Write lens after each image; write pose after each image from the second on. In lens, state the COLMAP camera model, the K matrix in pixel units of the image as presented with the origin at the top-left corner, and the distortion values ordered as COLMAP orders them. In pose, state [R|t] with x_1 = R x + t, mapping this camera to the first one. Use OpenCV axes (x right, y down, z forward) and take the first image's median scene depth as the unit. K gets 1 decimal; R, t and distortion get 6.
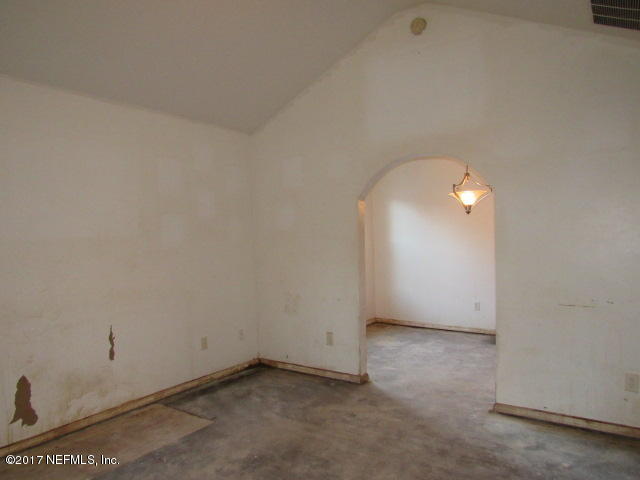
lens RADIAL K [[463.3, 0, 320.0], [0, 463.3, 240.0], [0, 0, 1]] dist [-0.000208, -0.000271]
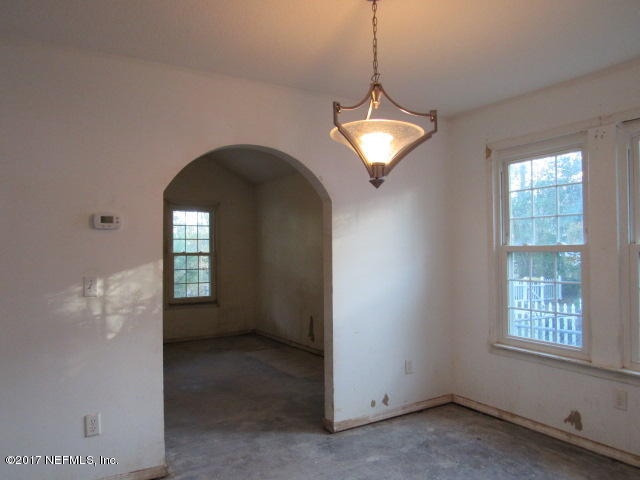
lens RADIAL K [[463.3, 0, 320.0], [0, 463.3, 240.0], [0, 0, 1]] dist [-0.000208, -0.000271]
pose [[-0.429612, -0.009956, -0.902959, 0.893306], [0.006246, 0.999883, -0.013996, -0.007447], [0.902992, -0.011653, -0.429499, 1.451321]]
